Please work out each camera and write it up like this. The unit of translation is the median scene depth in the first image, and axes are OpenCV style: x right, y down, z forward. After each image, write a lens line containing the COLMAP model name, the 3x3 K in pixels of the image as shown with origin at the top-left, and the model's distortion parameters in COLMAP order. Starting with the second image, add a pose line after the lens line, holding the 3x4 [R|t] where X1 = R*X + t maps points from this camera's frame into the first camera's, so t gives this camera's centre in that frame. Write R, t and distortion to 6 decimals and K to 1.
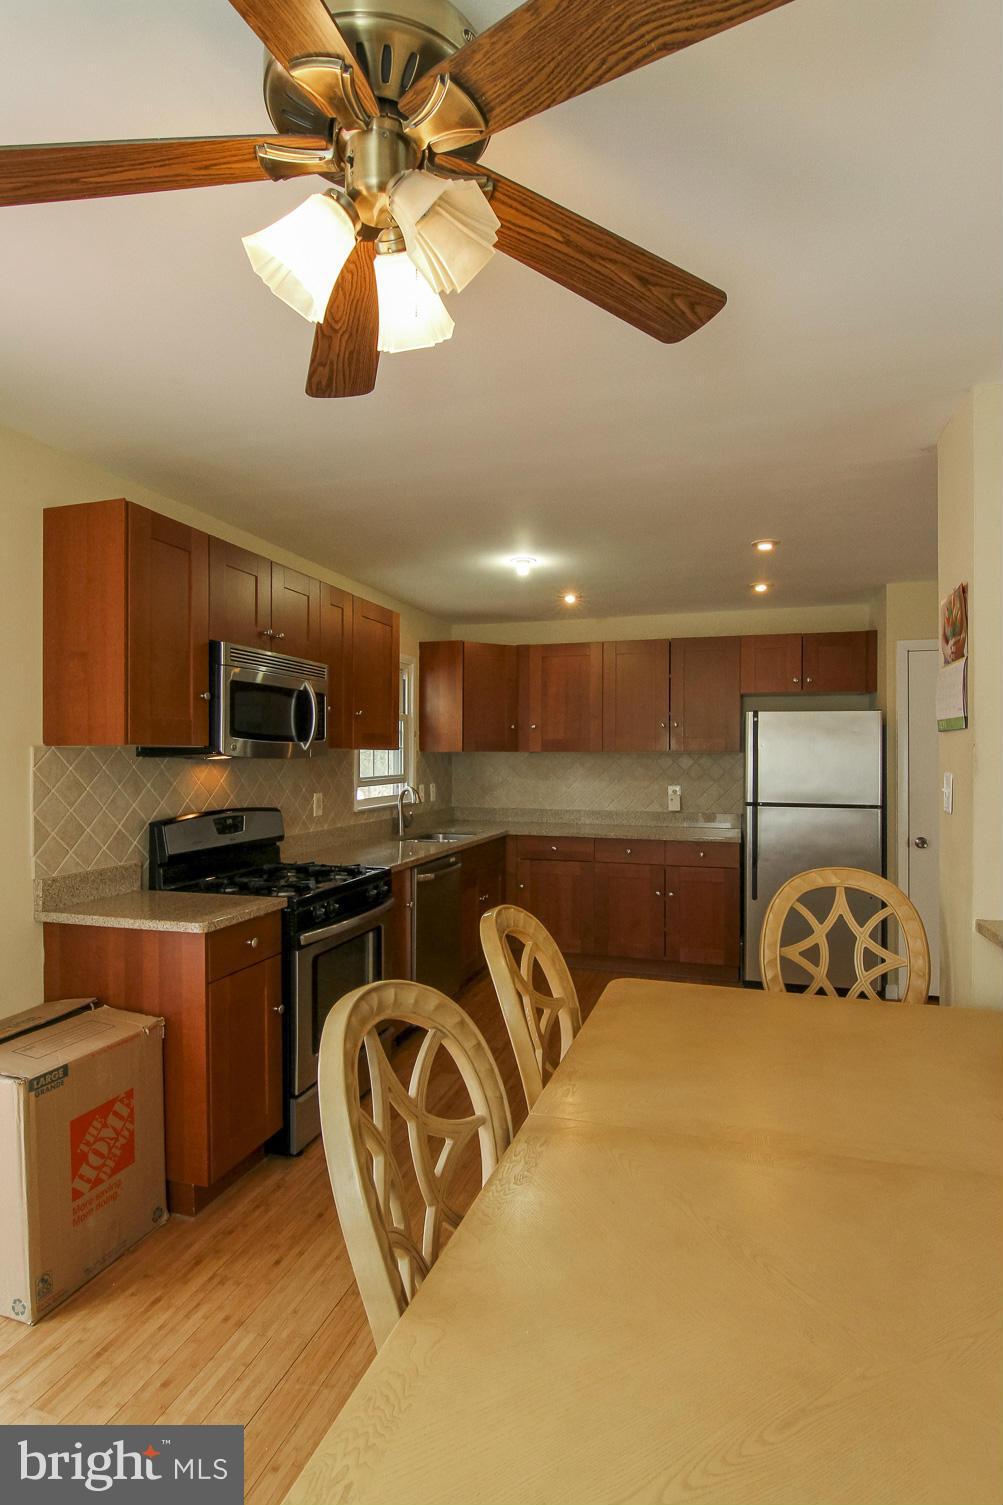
lens RADIAL K [[749.0, 0, 511.9], [0, 749.0, 756.8], [0, 0, 1]] dist [0.001105, -0.017906]
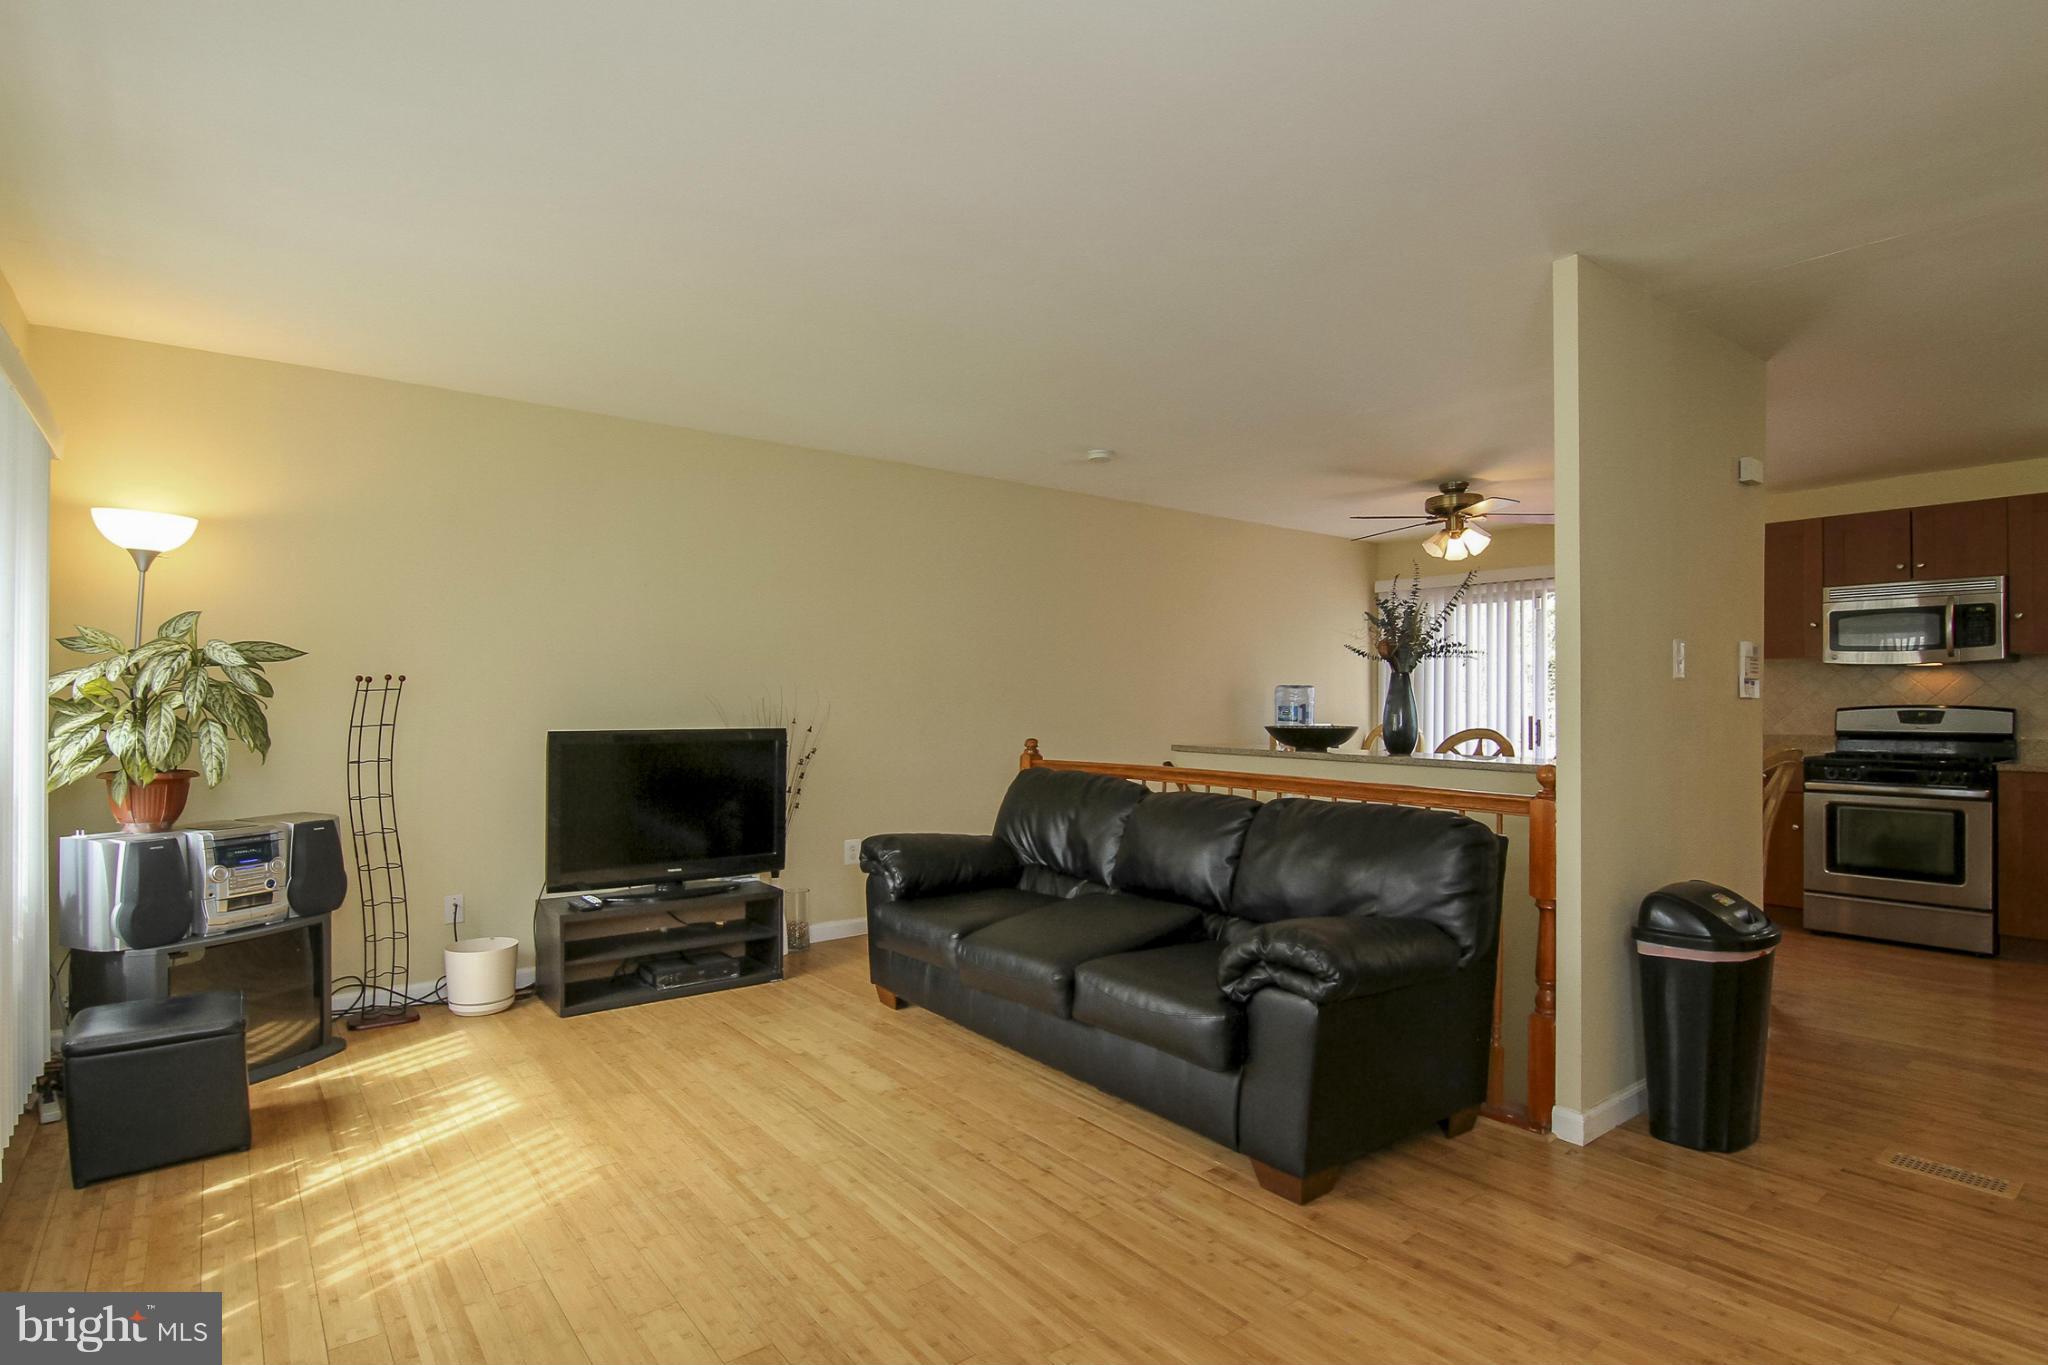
lens RADIAL K [[1028.9, 0, 1027.0], [0, 1028.9, 699.8], [0, 0, 1]] dist [-0.001351, -0.015252]
pose [[-0.574109, -0.005770, -0.818759, 1.913533], [-0.003094, 0.999983, -0.004878, 0.074570], [0.818773, -0.000268, -0.574117, 0.747955]]
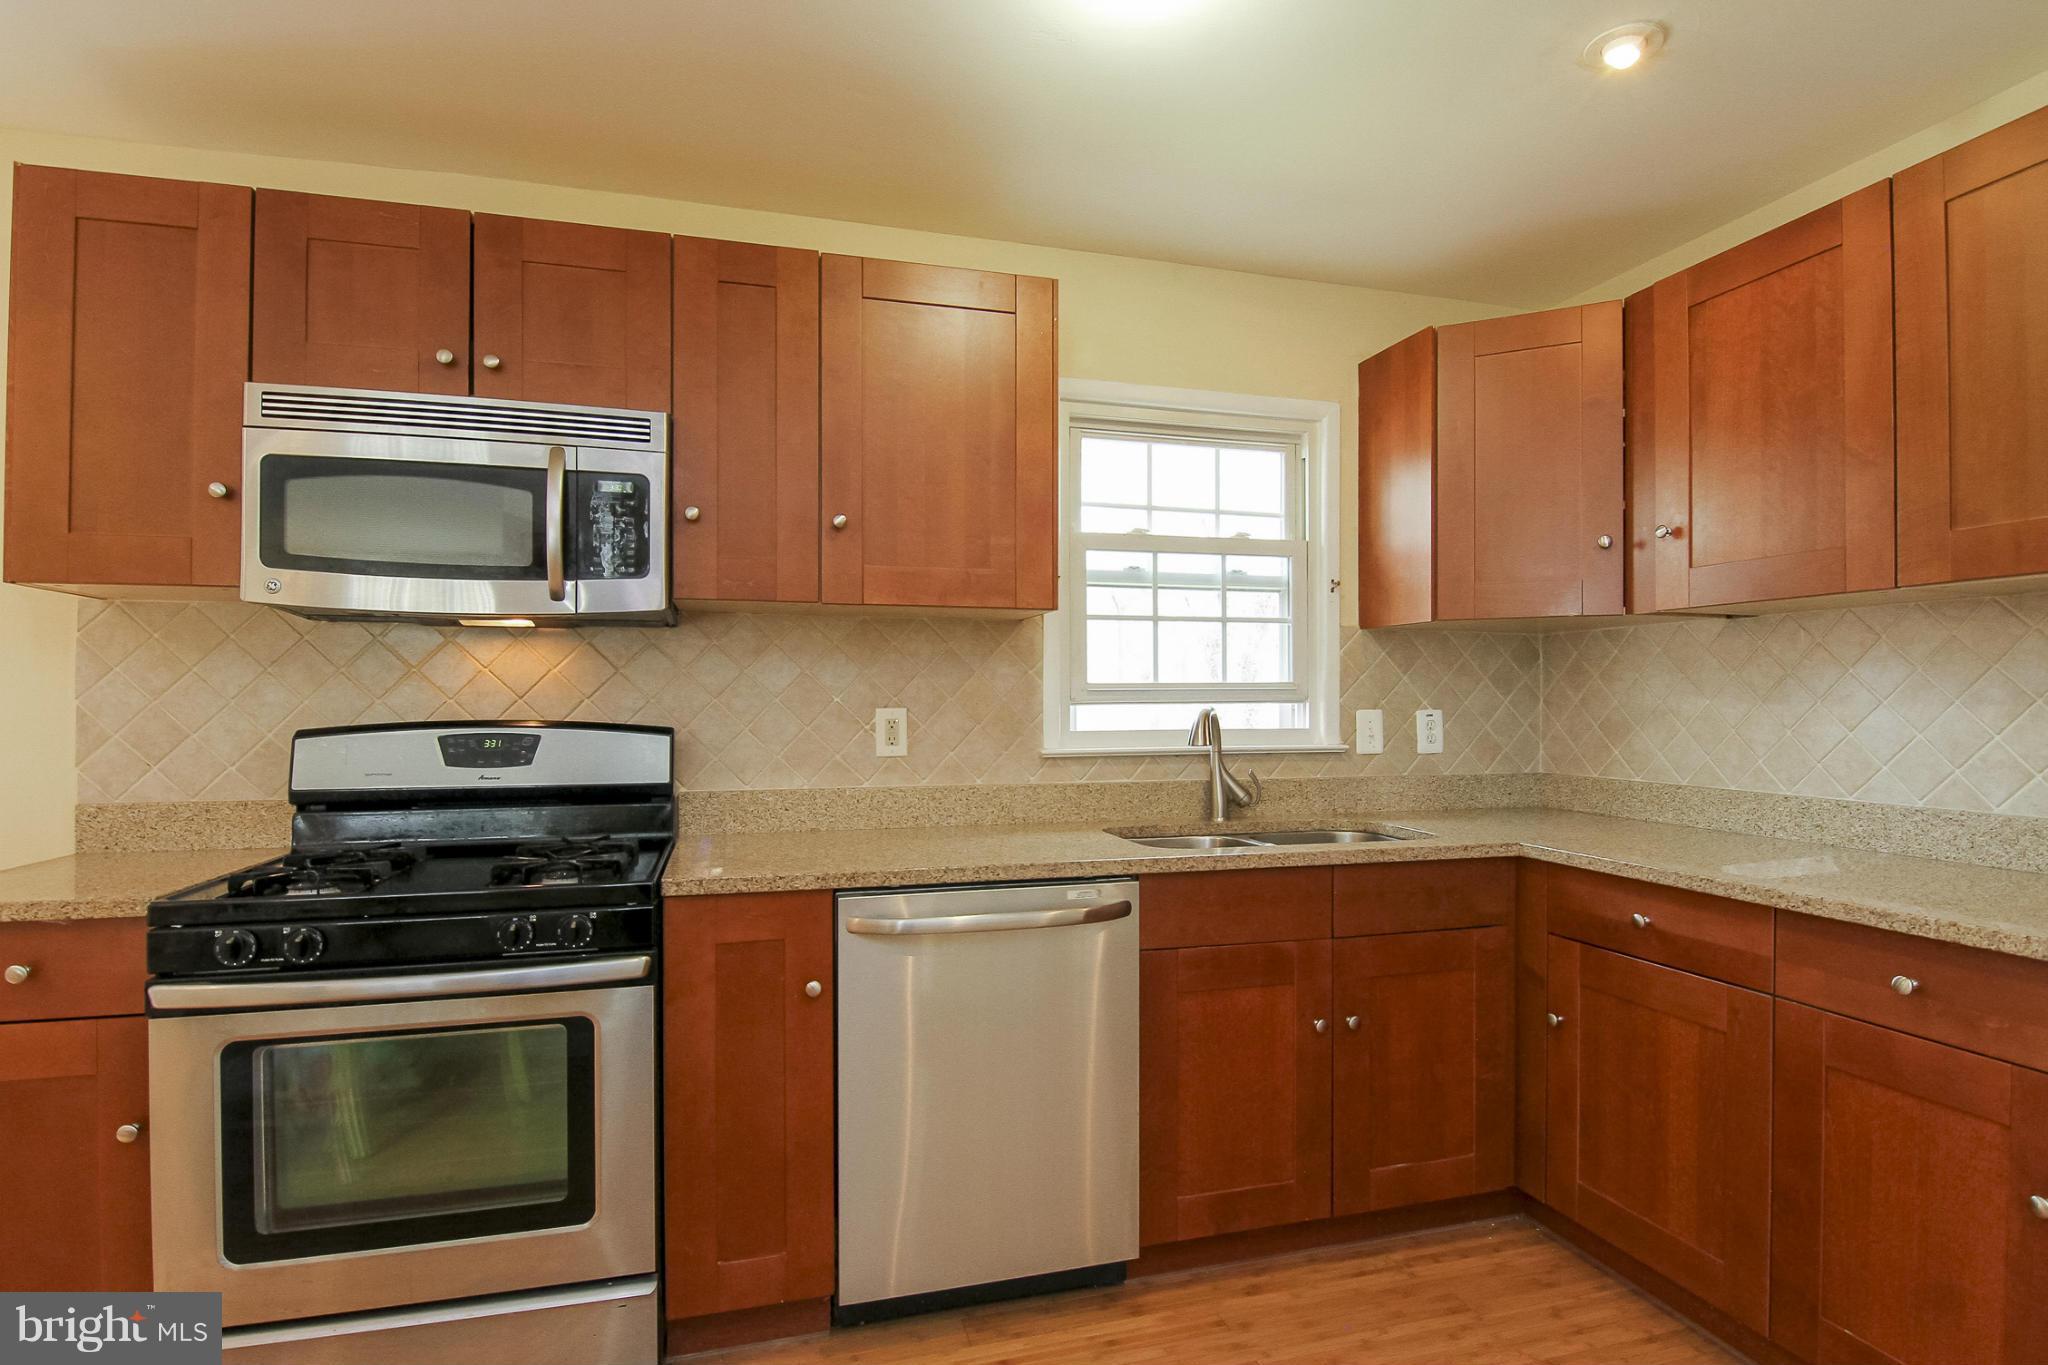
lens RADIAL K [[1028.9, 0, 1027.0], [0, 1028.9, 699.8], [0, 0, 1]] dist [-0.001351, -0.015252]
pose [[0.547376, -0.002663, -0.836882, 0.426656], [-0.000458, 0.999994, -0.003481, 0.057854], [0.836887, 0.002289, 0.547372, 0.919297]]
